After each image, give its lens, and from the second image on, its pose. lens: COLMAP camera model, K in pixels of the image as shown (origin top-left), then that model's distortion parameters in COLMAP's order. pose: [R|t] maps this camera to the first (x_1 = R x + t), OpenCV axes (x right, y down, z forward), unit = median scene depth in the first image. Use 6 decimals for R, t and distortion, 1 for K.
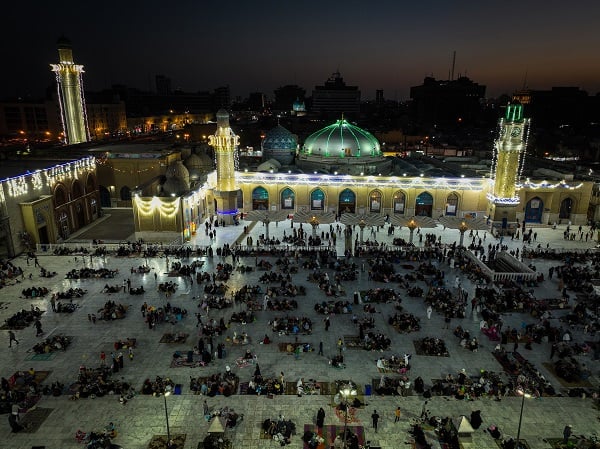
lens RADIAL K [[423.2, 0, 296.9], [0, 423.2, 224.9], [0, 0, 1]] dist [0.005192, 0.007181]
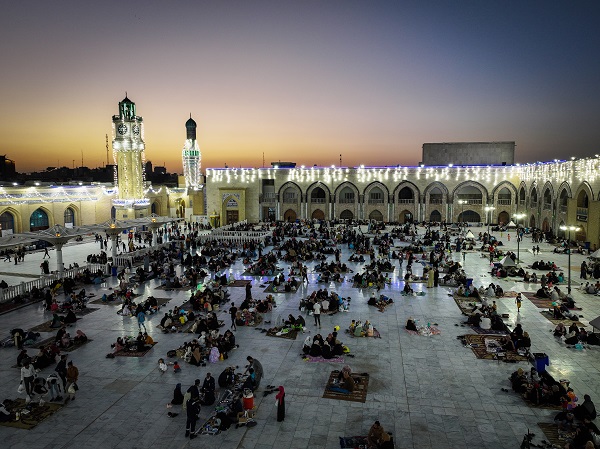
lens RADIAL K [[423.4, 0, 300.3], [0, 423.4, 220.4], [0, 0, 1]] dist [0.006072, 0.012469]
pose [[0.183331, -0.096862, 0.978268, -0.356343], [0.278395, 0.959511, 0.042833, 0.038221], [-0.942807, 0.264493, 0.202874, 0.462627]]
